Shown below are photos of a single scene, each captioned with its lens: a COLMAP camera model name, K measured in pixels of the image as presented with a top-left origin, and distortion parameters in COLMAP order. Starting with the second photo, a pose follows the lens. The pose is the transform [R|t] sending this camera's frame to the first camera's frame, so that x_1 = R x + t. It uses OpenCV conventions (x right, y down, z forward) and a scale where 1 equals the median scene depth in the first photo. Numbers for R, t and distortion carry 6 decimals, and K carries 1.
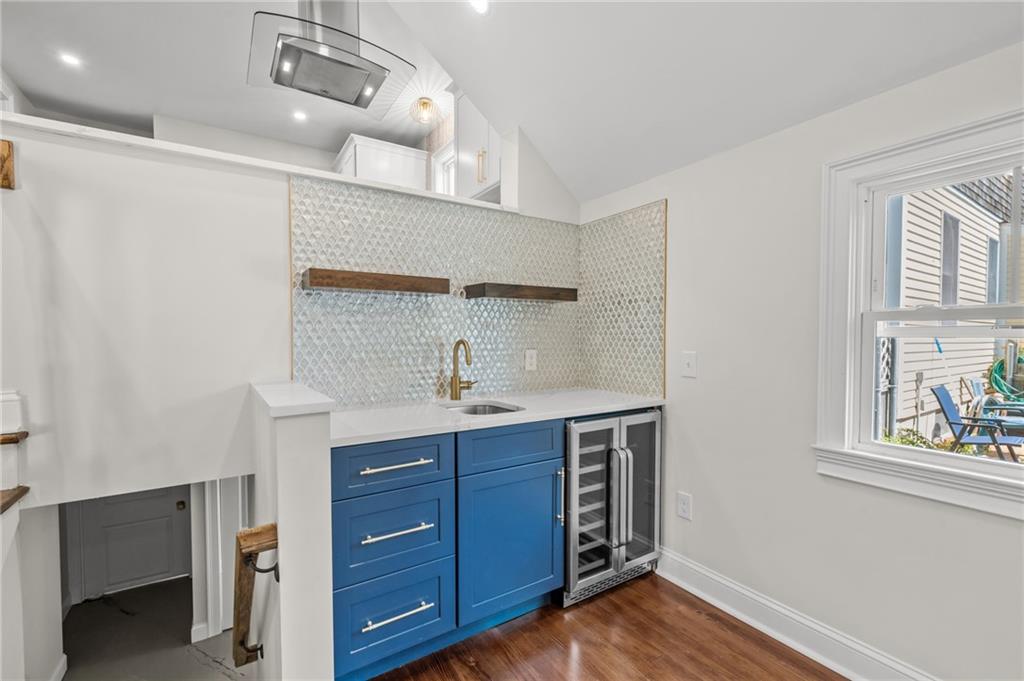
lens RADIAL K [[453.3, 0, 514.3], [0, 453.3, 346.8], [0, 0, 1]] dist [-0.004375, 0.001061]
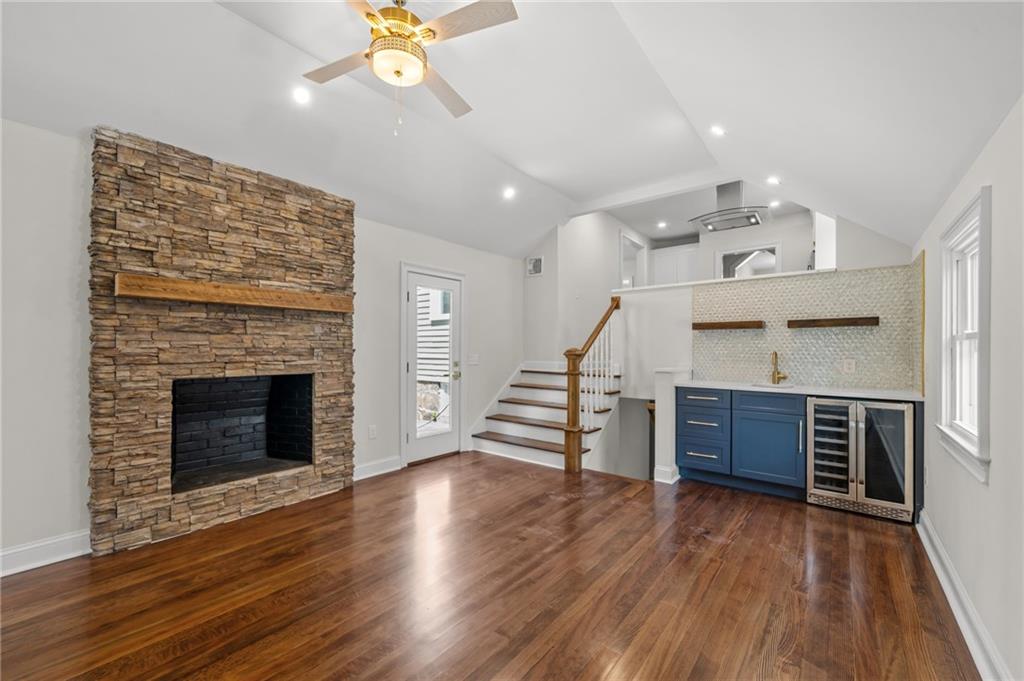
lens RADIAL K [[416.9, 0, 502.5], [0, 416.9, 345.1], [0, 0, 1]] dist [0.000635, 0.001035]
pose [[0.309976, -0.005471, -0.950729, 1.318493], [-0.023854, 0.999624, -0.013529, 0.008639], [0.950445, 0.026872, 0.309729, -0.677621]]
